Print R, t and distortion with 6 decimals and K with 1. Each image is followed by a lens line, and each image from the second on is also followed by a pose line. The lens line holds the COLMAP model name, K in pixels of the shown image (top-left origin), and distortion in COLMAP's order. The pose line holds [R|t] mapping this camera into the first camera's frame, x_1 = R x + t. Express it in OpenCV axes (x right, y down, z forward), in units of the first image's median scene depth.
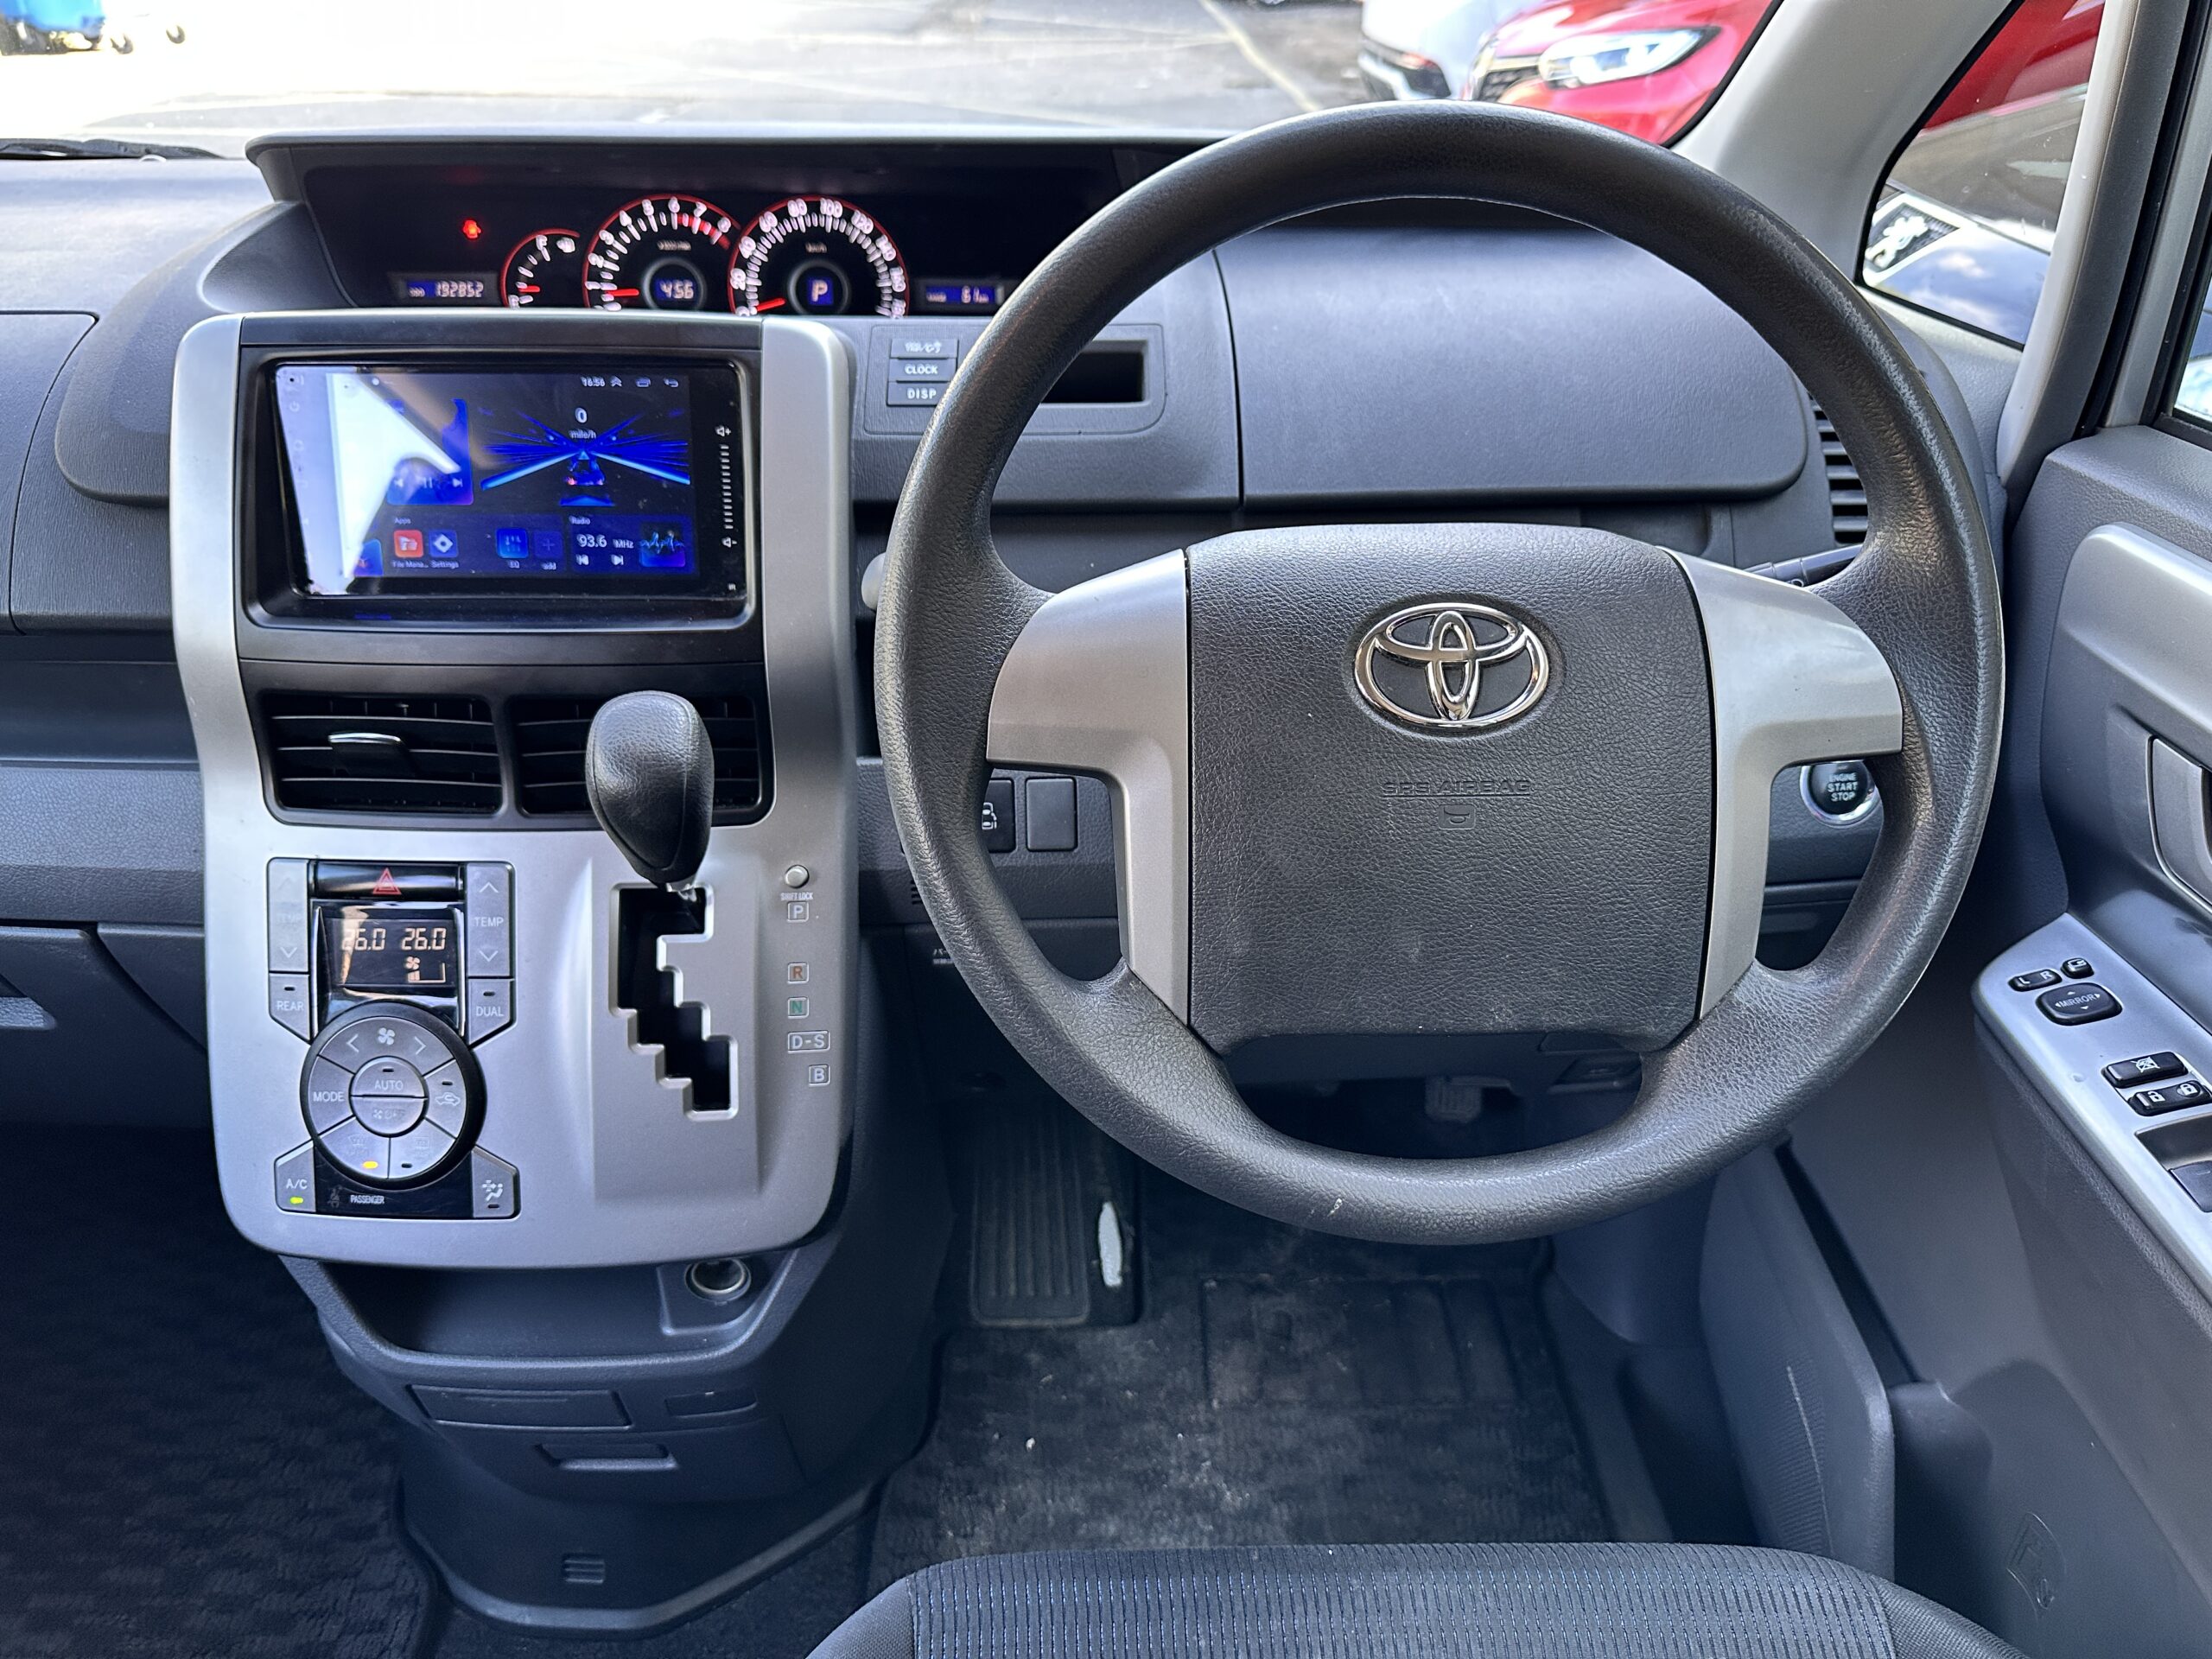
lens RADIAL K [[1579.2, 0, 1109.6], [0, 1579.2, 830.7], [0, 0, 1]] dist [0.072590, -0.120338]
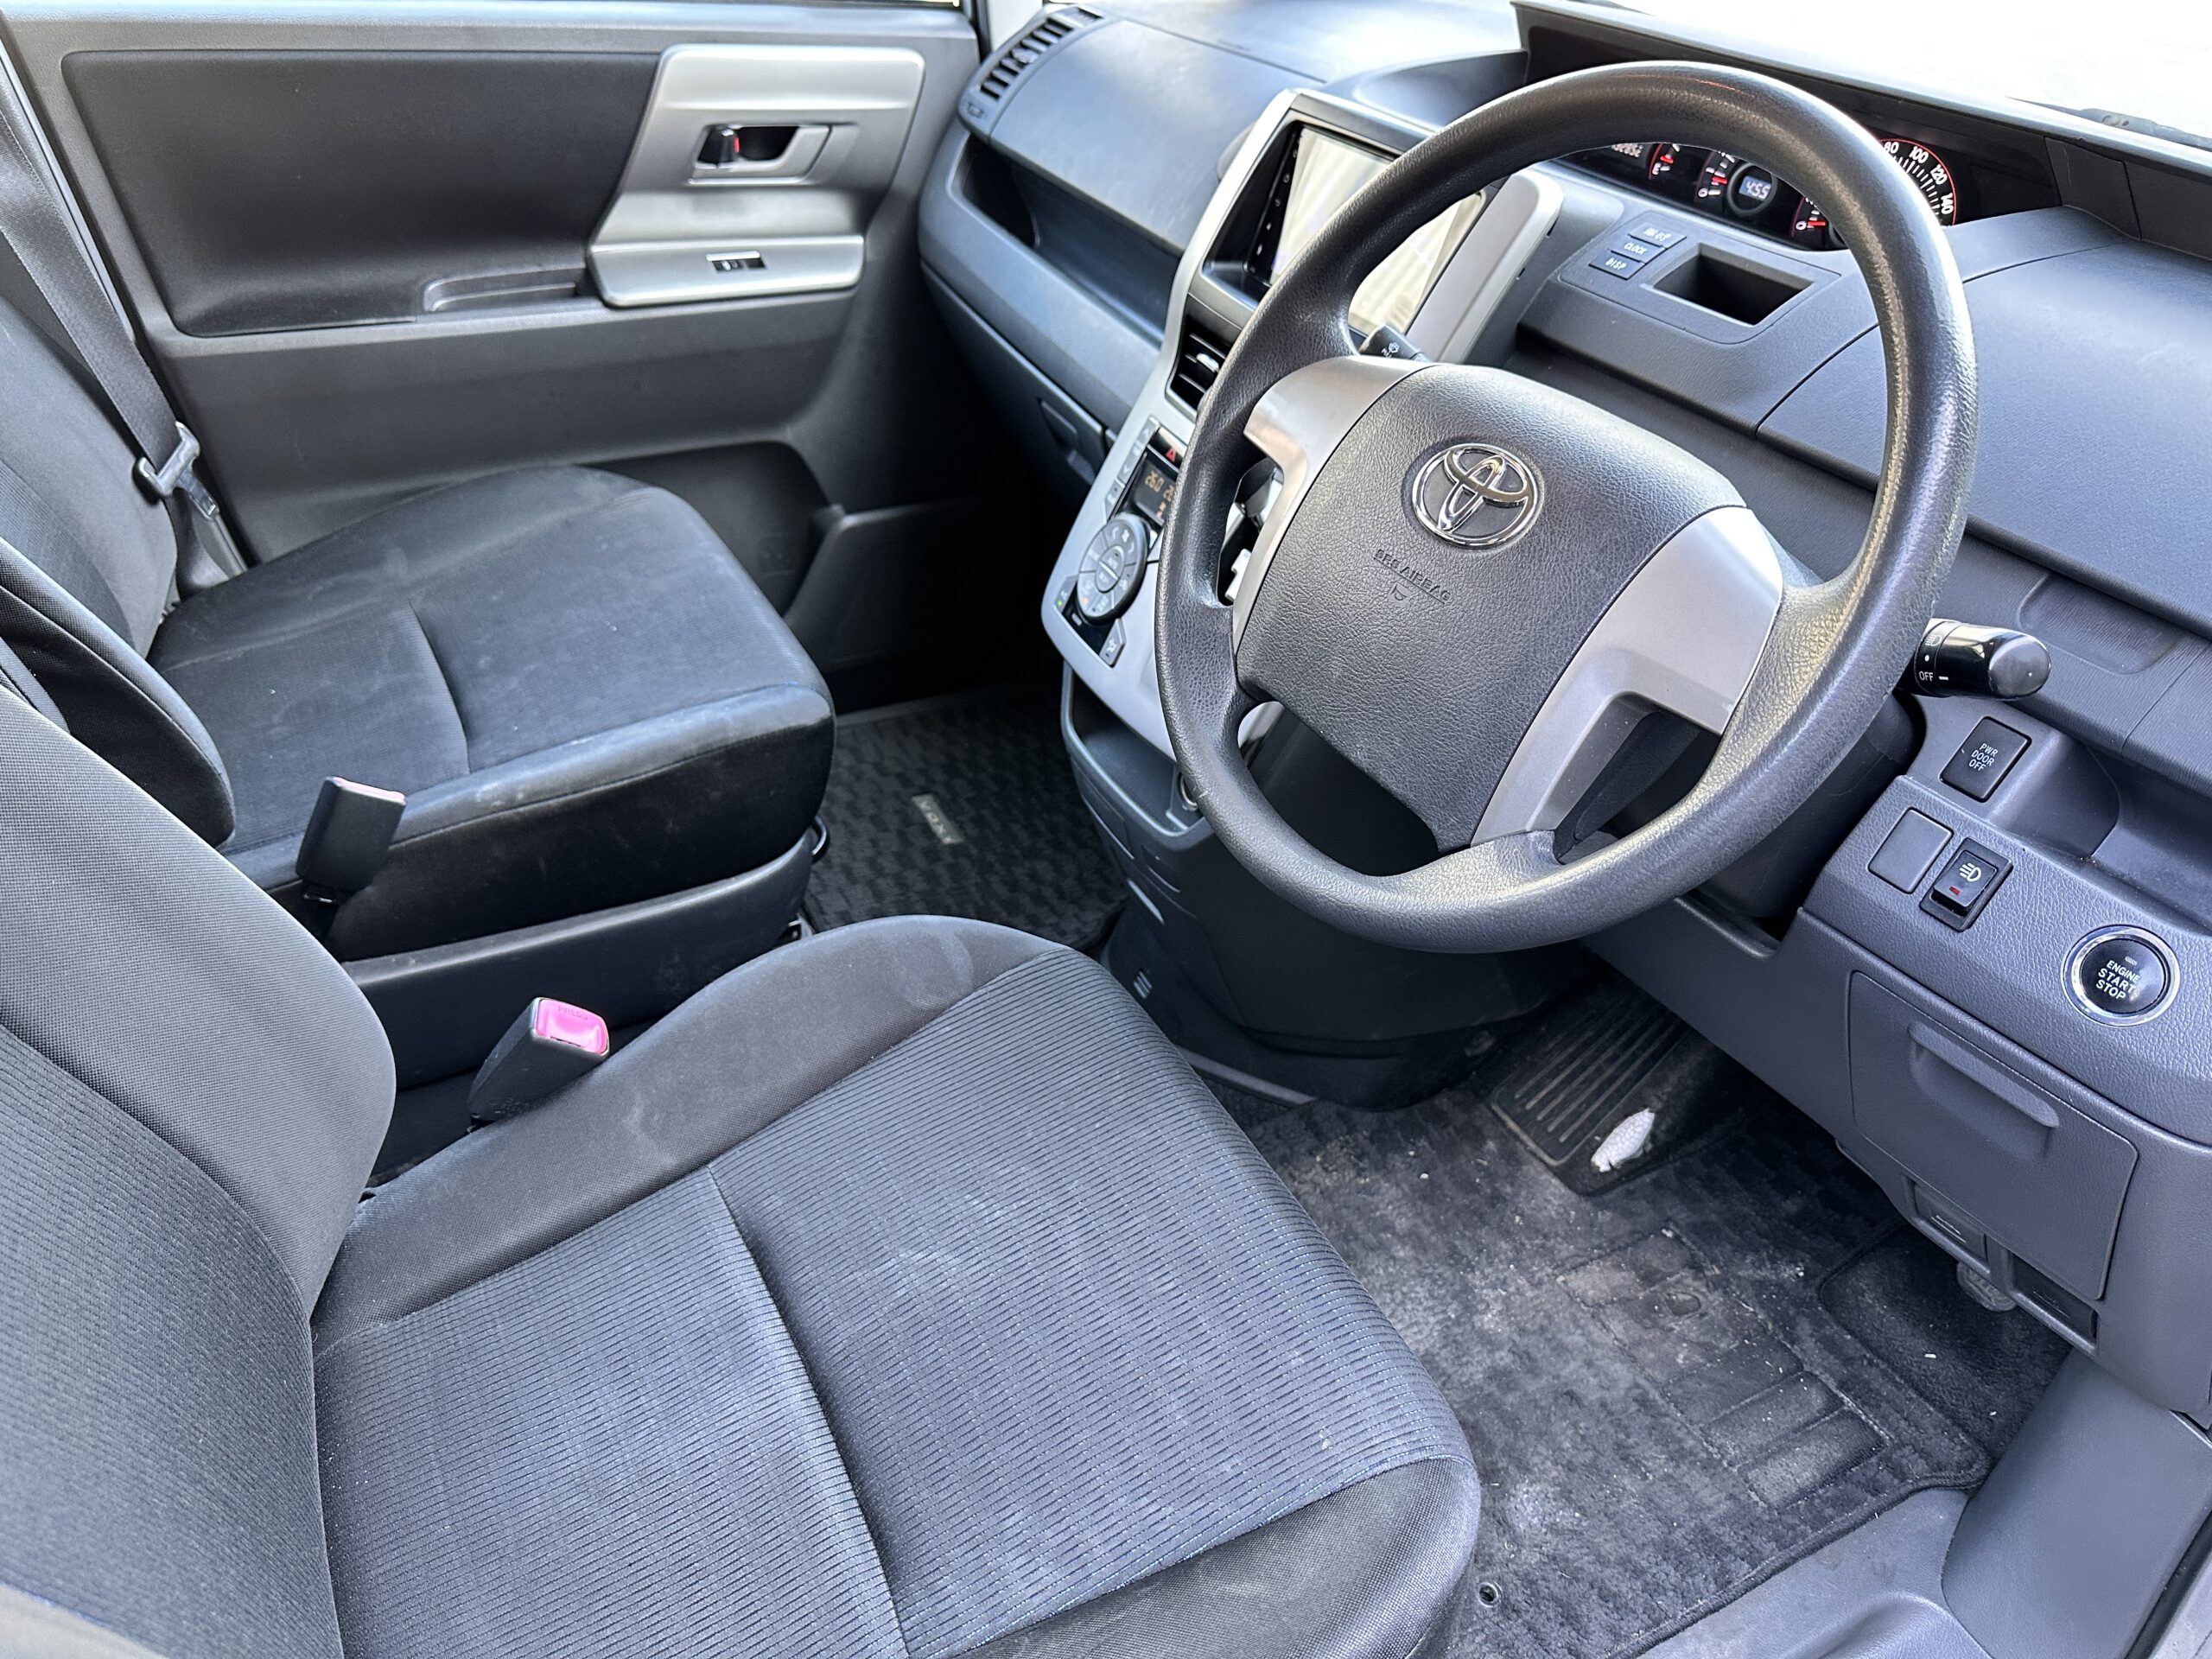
lens RADIAL K [[1544.8, 0, 1105.8], [0, 1544.8, 833.4], [0, 0, 1]] dist [0.099181, -0.141709]
pose [[0.455535, 0.531575, -0.714084, 0.706482], [-0.496816, 0.817414, 0.291562, -0.063265], [0.738689, 0.221951, 0.636456, 0.025852]]
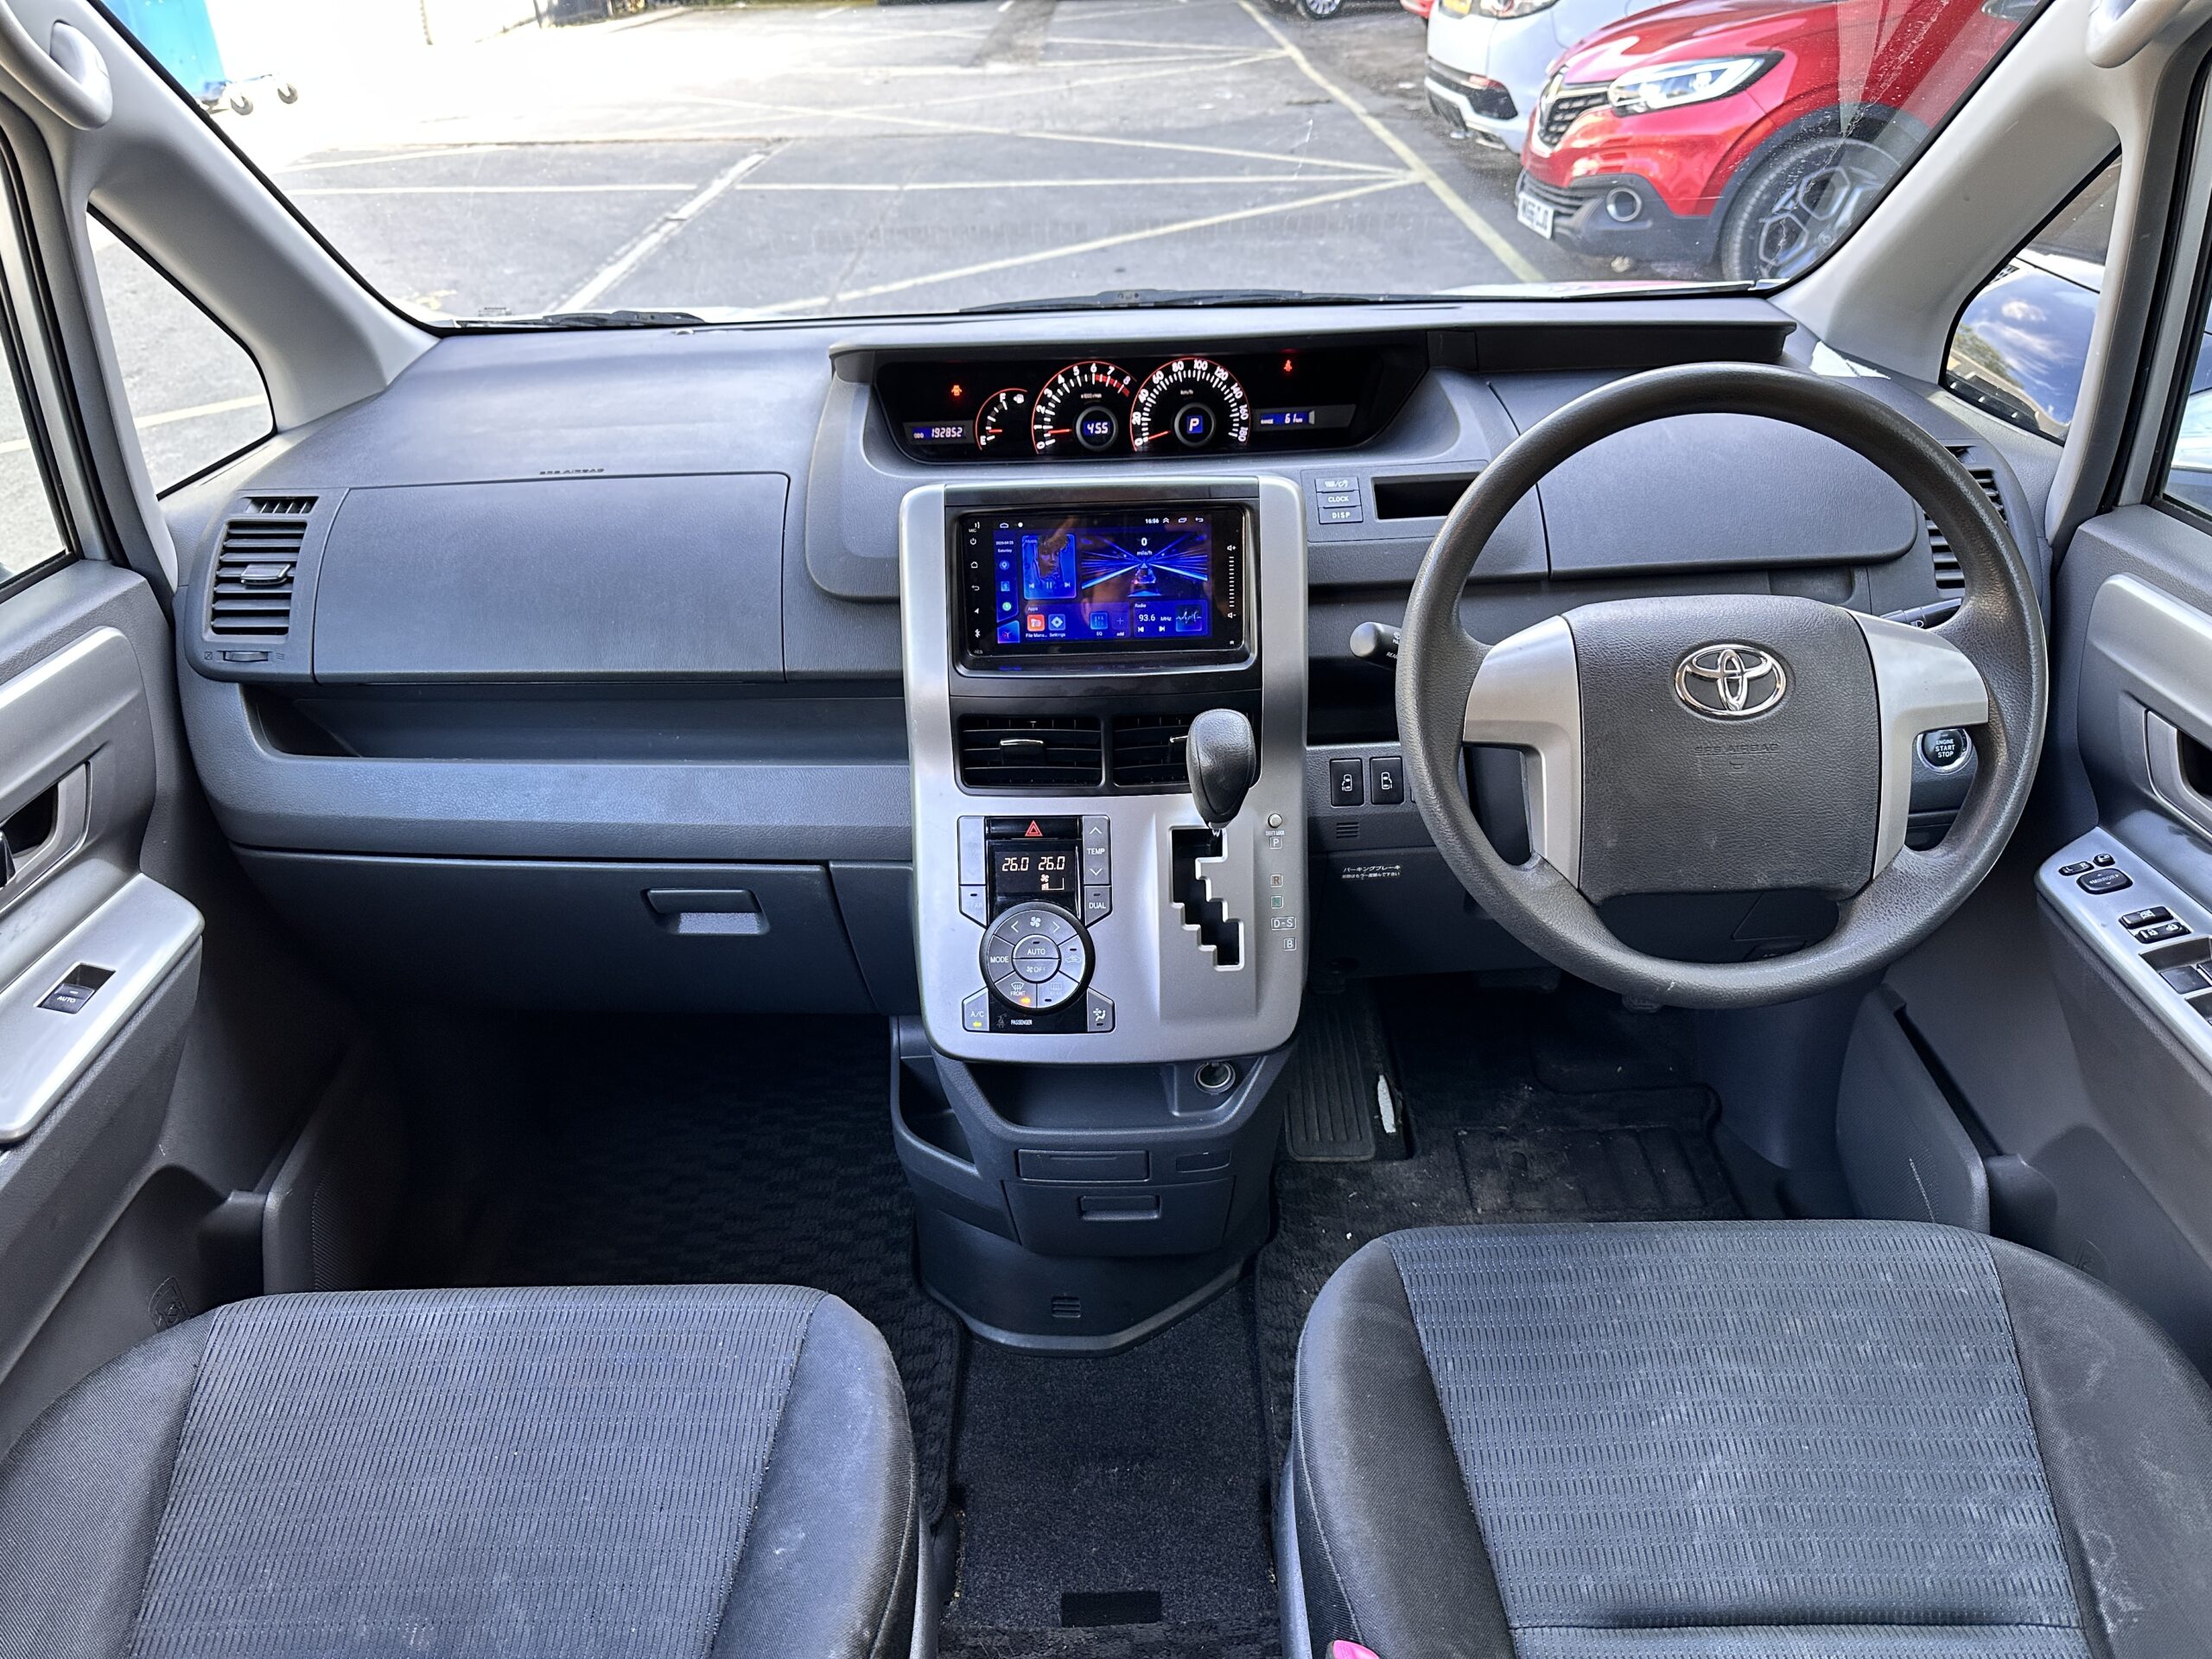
lens RADIAL K [[1544.8, 0, 1105.8], [0, 1544.8, 833.4], [0, 0, 1]] dist [0.099181, -0.141709]
pose [[0.998848, -0.022844, -0.042200, -0.258296], [0.022954, 0.999734, 0.002135, 0.029789], [0.042140, -0.003101, 0.999107, -0.491247]]
